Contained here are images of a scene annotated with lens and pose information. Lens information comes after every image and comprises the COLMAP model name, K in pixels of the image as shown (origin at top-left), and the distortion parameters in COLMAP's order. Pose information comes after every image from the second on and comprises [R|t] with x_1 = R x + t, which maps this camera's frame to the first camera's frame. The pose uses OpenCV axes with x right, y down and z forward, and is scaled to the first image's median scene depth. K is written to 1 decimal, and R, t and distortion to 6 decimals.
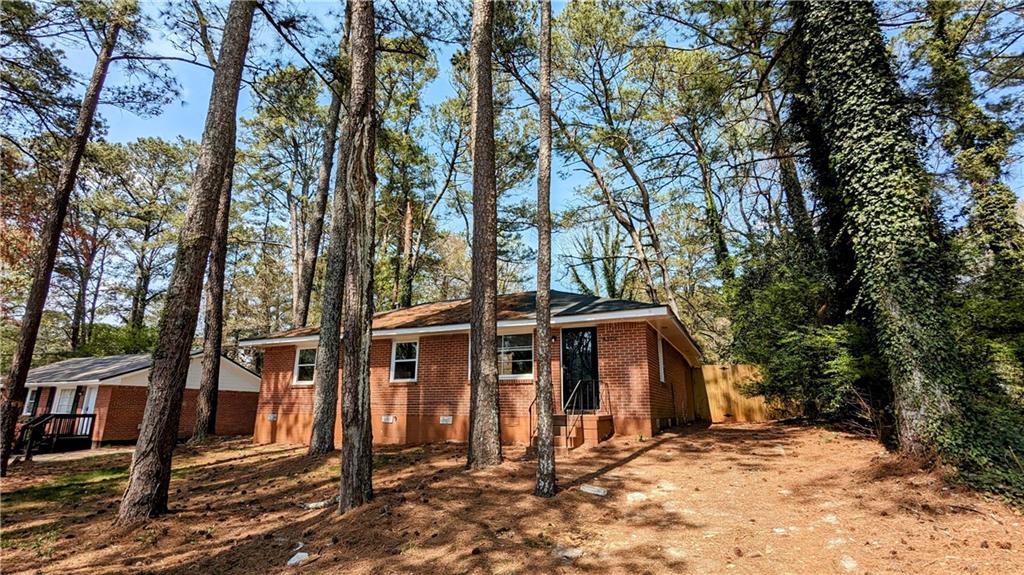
lens RADIAL K [[483.2, 0, 517.3], [0, 483.2, 290.2], [0, 0, 1]] dist [0.006218, -0.004239]
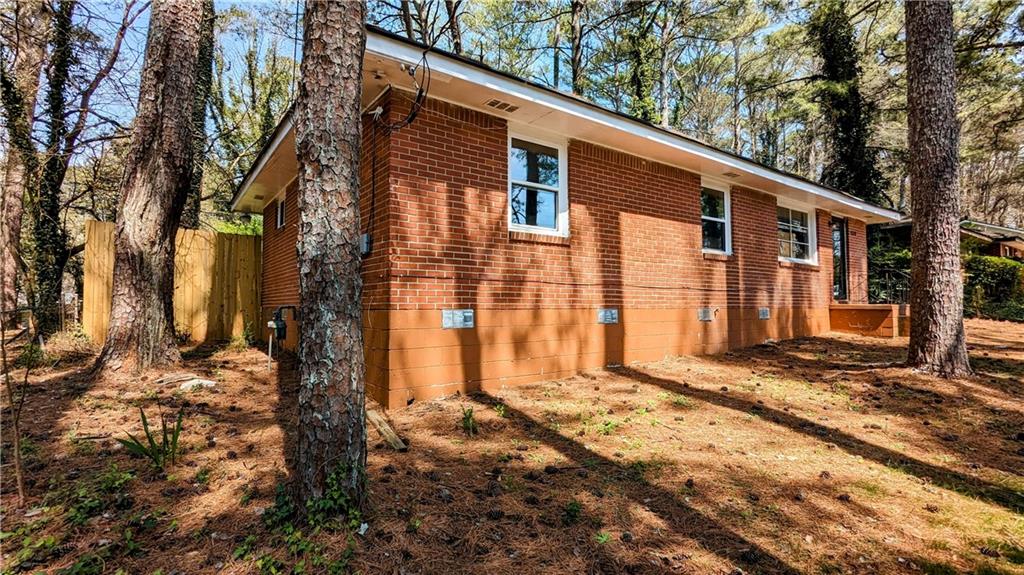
lens RADIAL K [[483.2, 0, 512.8], [0, 483.2, 286.5], [0, 0, 1]] dist [0.006218, -0.004239]
pose [[0.481425, 0.030979, 0.875939, -0.825917], [-0.211084, 0.974059, 0.081565, 0.218474], [-0.850690, -0.224164, 0.475476, 0.860642]]
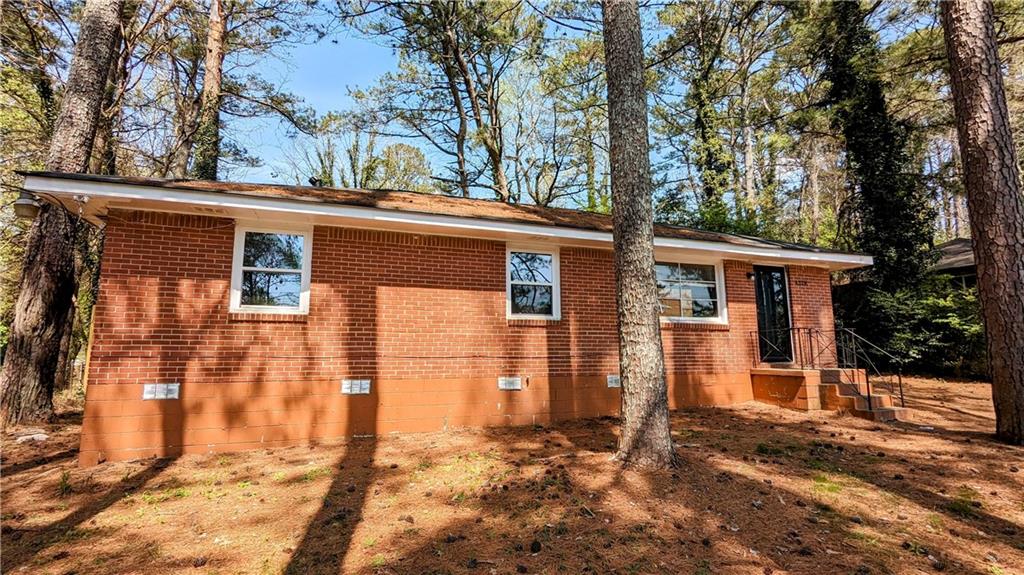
lens RADIAL K [[483.2, 0, 516.8], [0, 483.2, 288.1], [0, 0, 1]] dist [0.006218, -0.004239]
pose [[0.715308, 0.092502, 0.692660, -0.613330], [-0.163351, 0.985873, 0.037032, 0.126026], [-0.679449, -0.139636, 0.720313, 0.562261]]
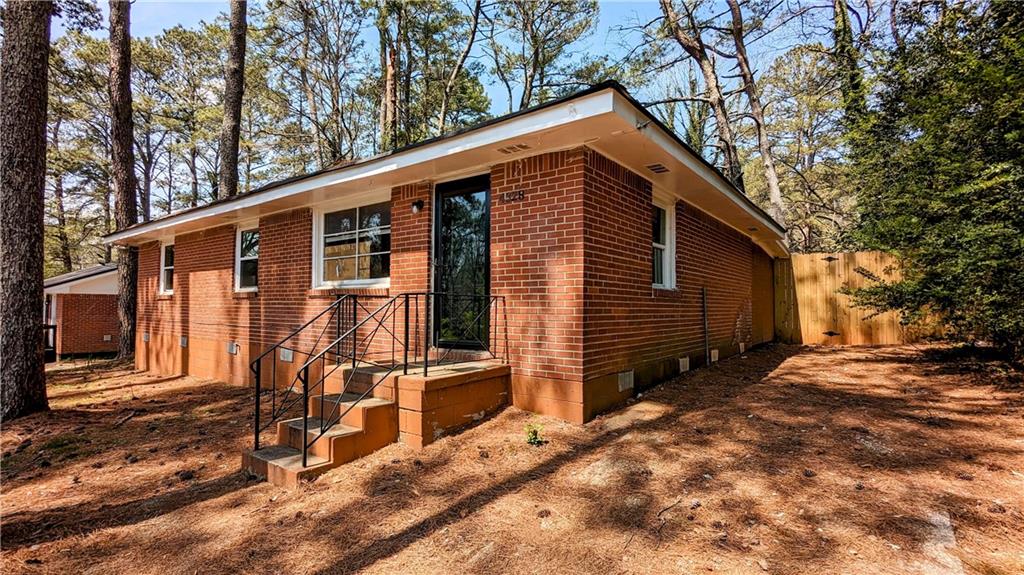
lens RADIAL K [[483.2, 0, 514.8], [0, 483.2, 290.1], [0, 0, 1]] dist [0.006218, -0.004239]
pose [[0.977852, -0.010642, -0.209025, 0.221006], [0.054365, 0.977342, 0.204567, 0.073020], [0.202112, -0.211400, 0.956274, 0.438565]]
